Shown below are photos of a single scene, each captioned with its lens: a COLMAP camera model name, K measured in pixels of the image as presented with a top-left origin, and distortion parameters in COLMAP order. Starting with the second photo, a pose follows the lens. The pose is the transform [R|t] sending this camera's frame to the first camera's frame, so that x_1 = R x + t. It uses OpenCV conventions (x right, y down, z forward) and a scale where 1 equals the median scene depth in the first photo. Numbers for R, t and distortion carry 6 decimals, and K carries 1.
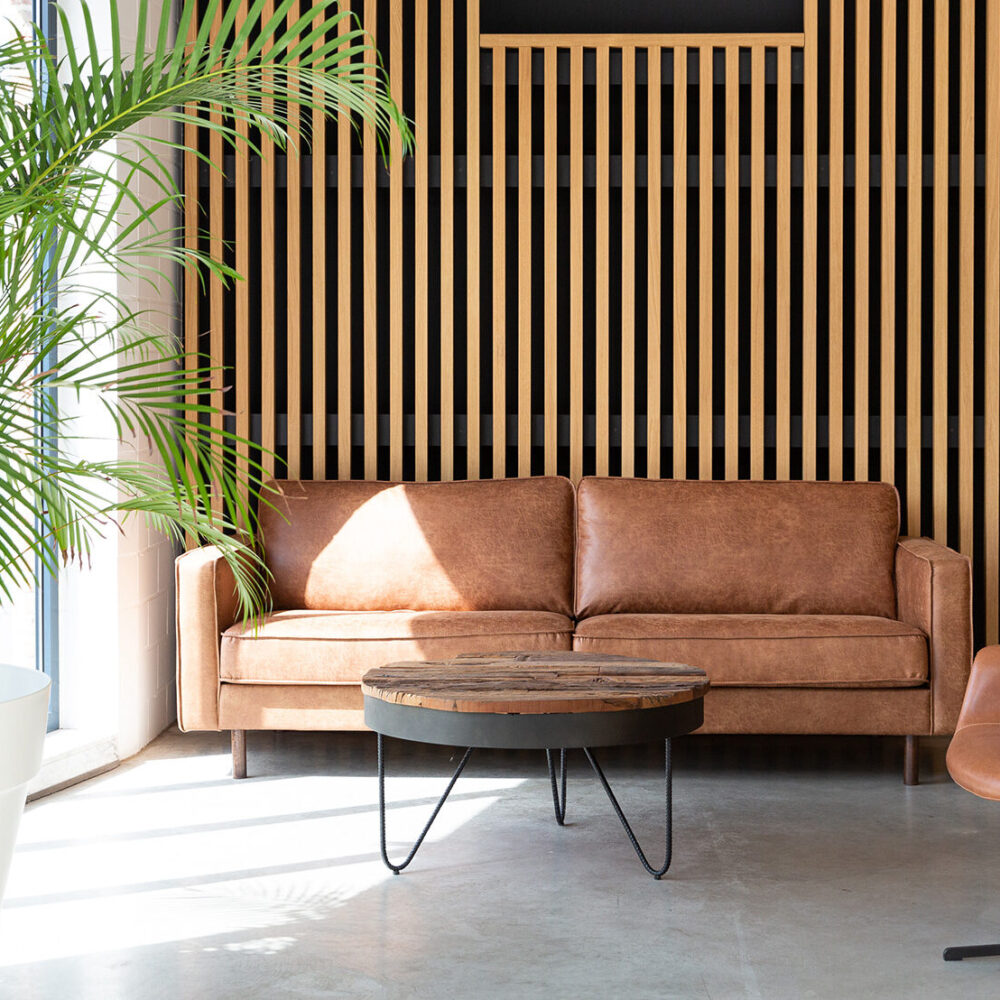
lens RADIAL K [[1653.2, 0, 502.6], [0, 1653.2, 429.7], [0, 0, 1]] dist [-0.039249, 0.000000]
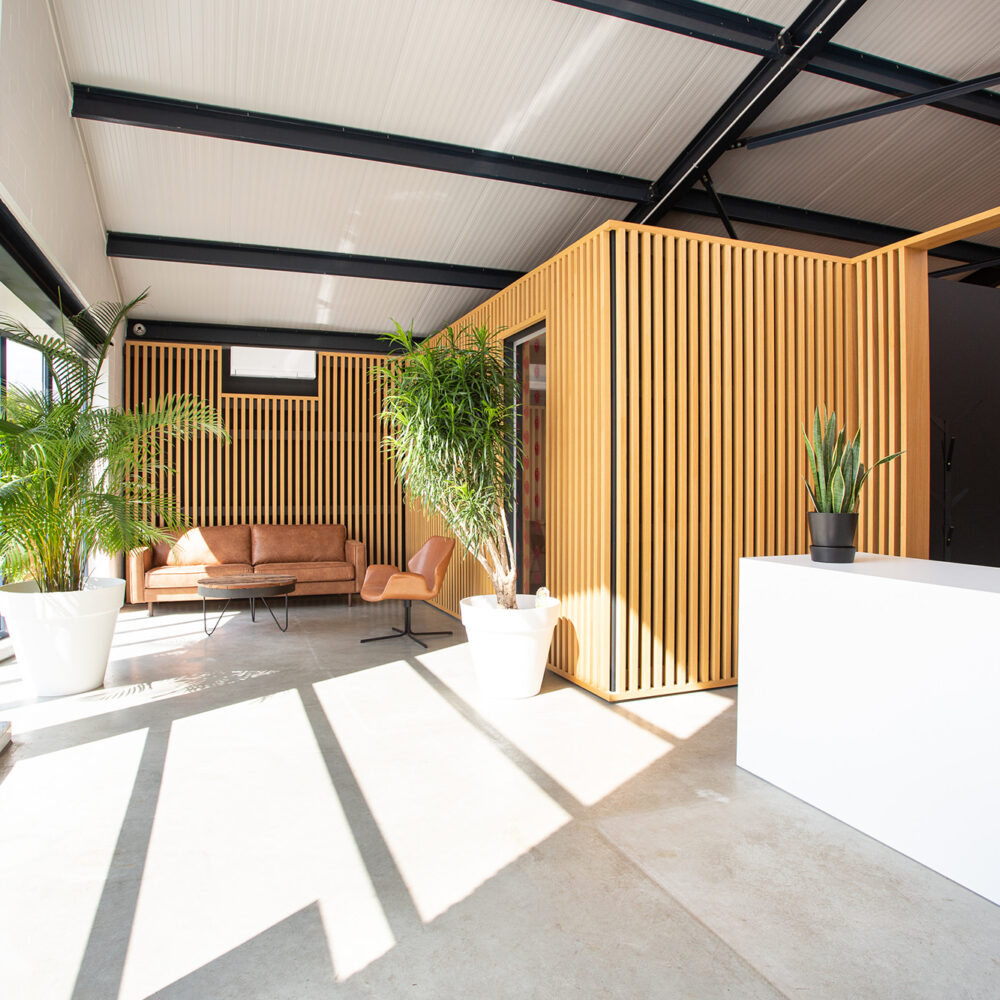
lens RADIAL K [[714.7, 0, 499.4], [0, 714.7, 497.0], [0, 0, 1]] dist [0.008006, 0.003799]
pose [[0.894068, -0.002034, 0.447926, -0.165803], [0.007490, 0.999918, -0.010409, -0.009332], [-0.447868, 0.012661, 0.894010, -0.568996]]
